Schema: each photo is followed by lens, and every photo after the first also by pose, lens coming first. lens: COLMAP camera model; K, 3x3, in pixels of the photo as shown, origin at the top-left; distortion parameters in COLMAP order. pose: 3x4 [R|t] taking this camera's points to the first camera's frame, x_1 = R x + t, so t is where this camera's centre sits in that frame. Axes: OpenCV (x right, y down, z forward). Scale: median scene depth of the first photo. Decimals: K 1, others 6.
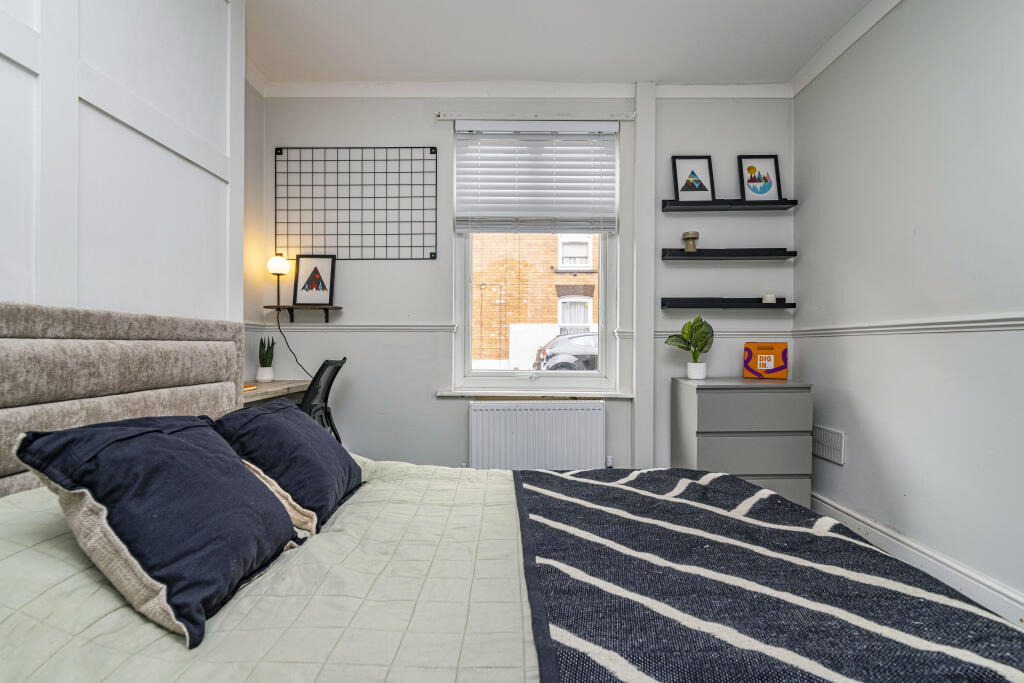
lens RADIAL K [[483.3, 0, 526.0], [0, 483.3, 342.1], [0, 0, 1]] dist [-0.000700, -0.000161]
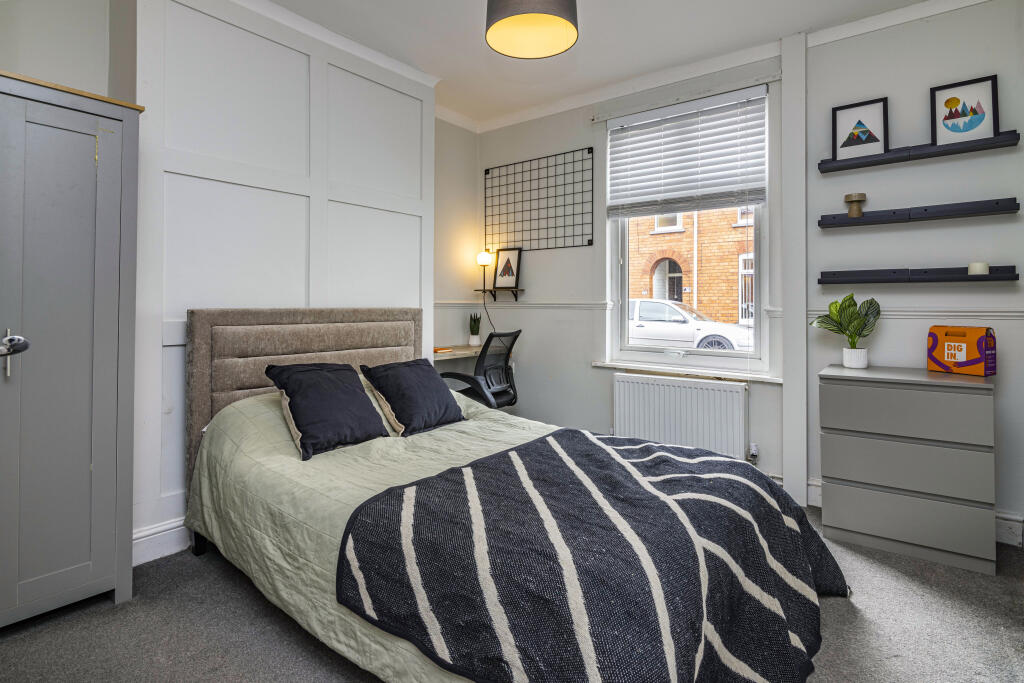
lens RADIAL K [[546.4, 0, 511.2], [0, 546.4, 294.2], [0, 0, 1]] dist [0.002047, 0.000134]
pose [[0.783275, -0.009980, -0.621595, 0.464875], [0.000953, 0.999889, -0.014853, -0.037617], [0.621675, 0.011042, 0.783198, -0.125389]]
